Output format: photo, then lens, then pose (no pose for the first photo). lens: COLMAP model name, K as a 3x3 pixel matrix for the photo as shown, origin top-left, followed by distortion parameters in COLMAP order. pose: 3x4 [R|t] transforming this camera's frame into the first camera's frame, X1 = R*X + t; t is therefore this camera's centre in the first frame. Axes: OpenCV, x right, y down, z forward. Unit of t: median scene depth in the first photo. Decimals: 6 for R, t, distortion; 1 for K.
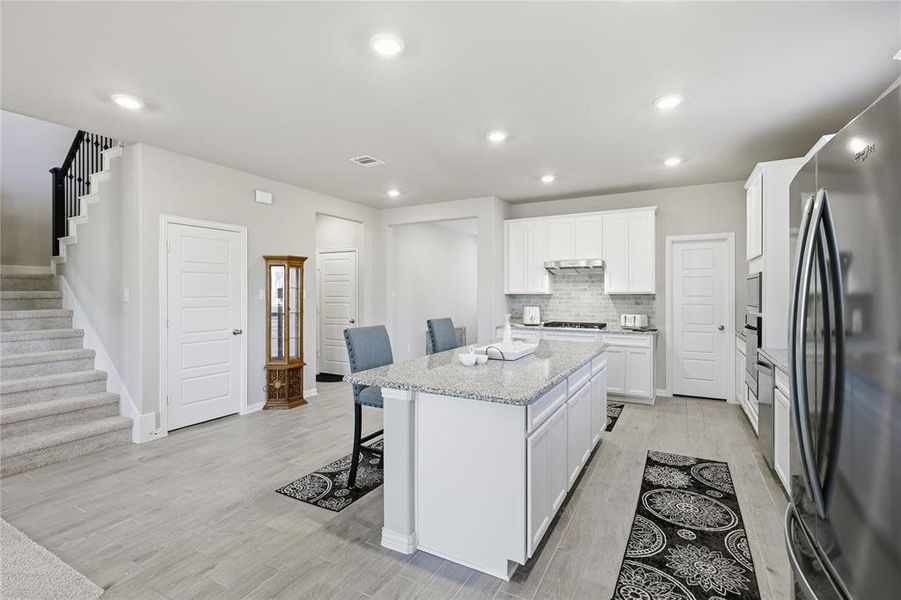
lens RADIAL K [[422.2, 0, 445.4], [0, 422.2, 293.7], [0, 0, 1]] dist [0.000367, 0.000933]
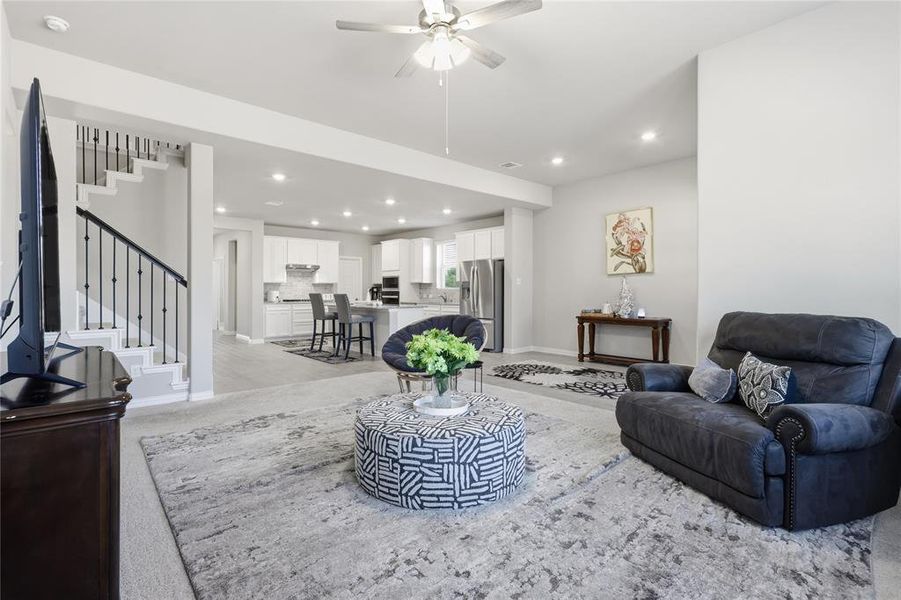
lens RADIAL K [[422.2, 0, 453.9], [0, 422.2, 293.6], [0, 0, 1]] dist [0.000367, 0.000933]
pose [[0.315413, -0.006480, 0.948933, -1.370757], [0.000341, 0.999977, 0.006715, 0.037887], [-0.948955, -0.001794, 0.315408, -0.205696]]
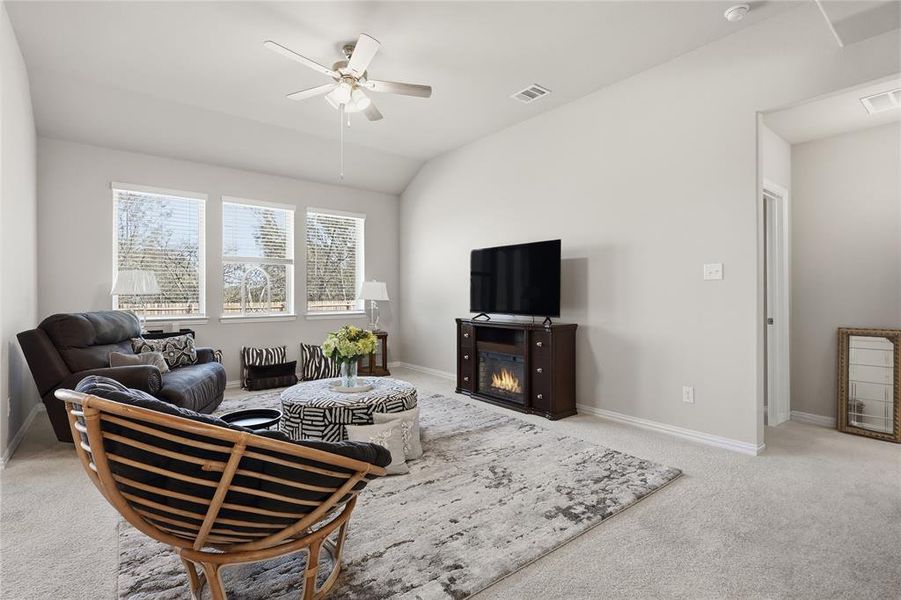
lens RADIAL K [[422.2, 0, 447.9], [0, 422.2, 294.4], [0, 0, 1]] dist [0.000367, 0.000933]
pose [[-0.374127, -0.004445, -0.927367, -0.302641], [-0.000719, 0.999990, -0.004503, 0.041325], [0.927377, -0.001018, -0.374126, 0.375597]]
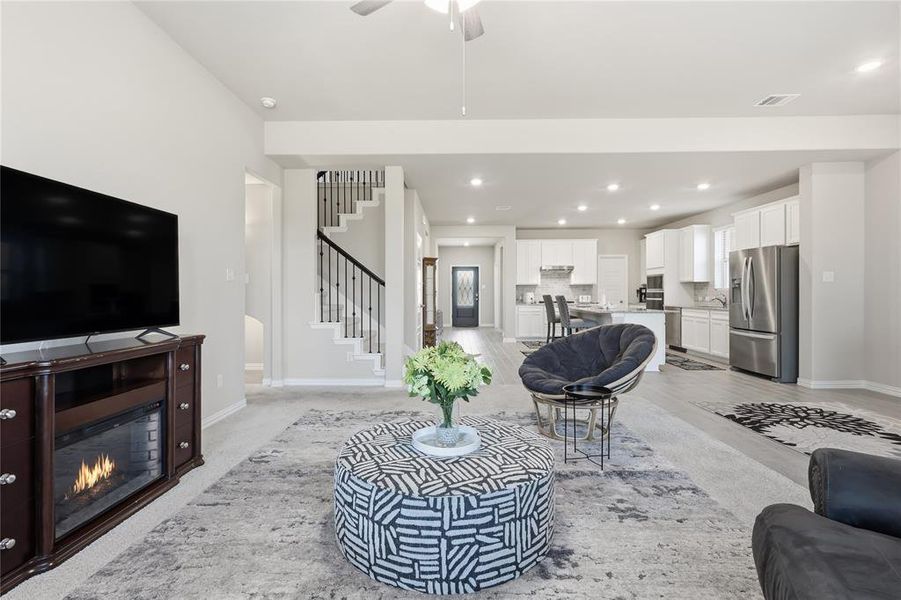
lens RADIAL K [[422.2, 0, 452.8], [0, 422.2, 294.1], [0, 0, 1]] dist [0.000367, 0.000933]
pose [[0.876059, -0.004792, 0.482180, -1.063470], [0.004065, 0.999988, 0.002552, 0.038771], [-0.482187, -0.000276, 0.876068, -0.390218]]
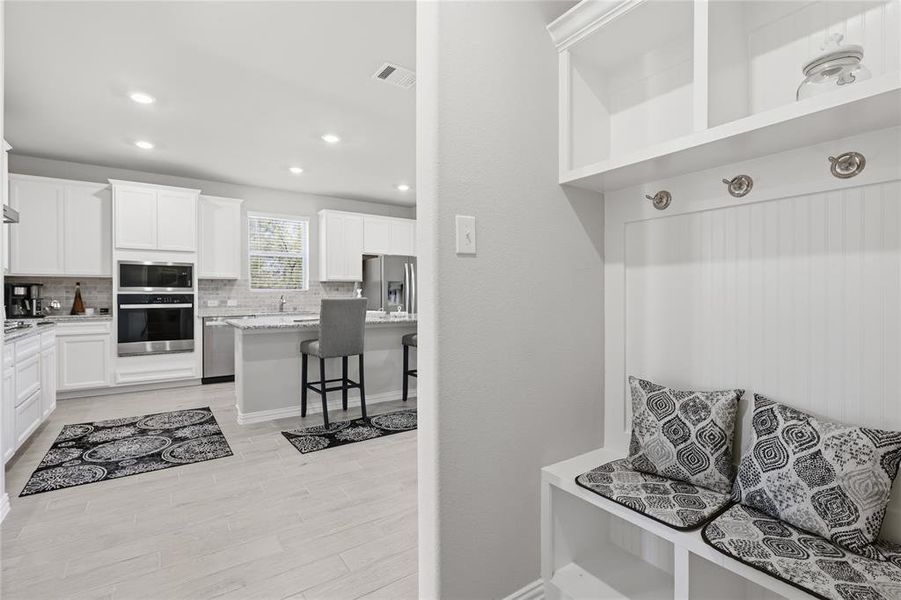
lens RADIAL K [[422.2, 0, 450.7], [0, 422.2, 296.0], [0, 0, 1]] dist [0.000367, 0.000933]
pose [[-0.900731, -0.001241, 0.434376, -0.492438], [0.001213, 0.999985, 0.005373, 0.039400], [-0.434376, 0.005366, -0.900716, 1.381933]]
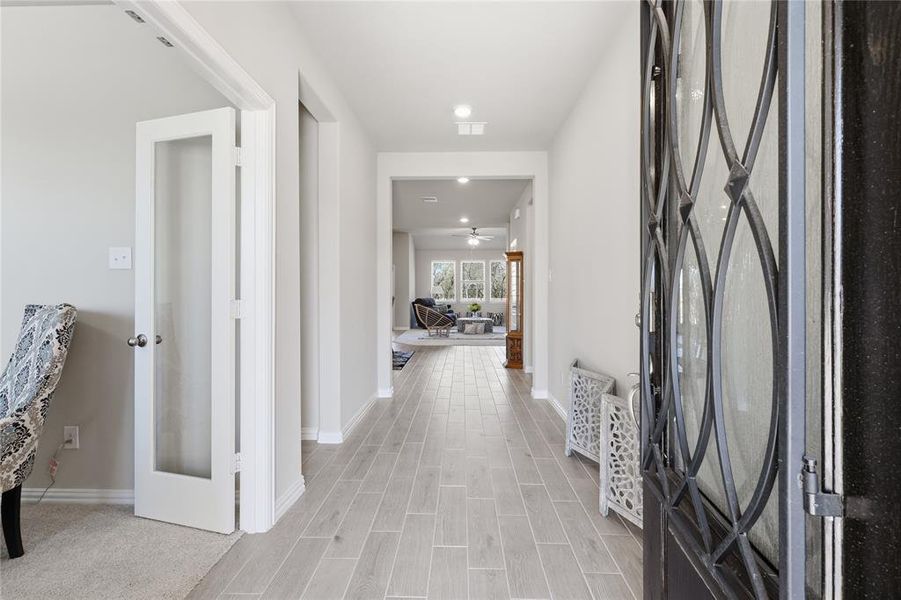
lens RADIAL K [[422.2, 0, 449.2], [0, 422.2, 300.2], [0, 0, 1]] dist [0.000367, 0.000933]
pose [[-0.884544, 0.001064, -0.466456, 0.431892], [0.000156, 0.999998, 0.001986, 0.077106], [0.466458, 0.001684, -0.884542, 2.121643]]
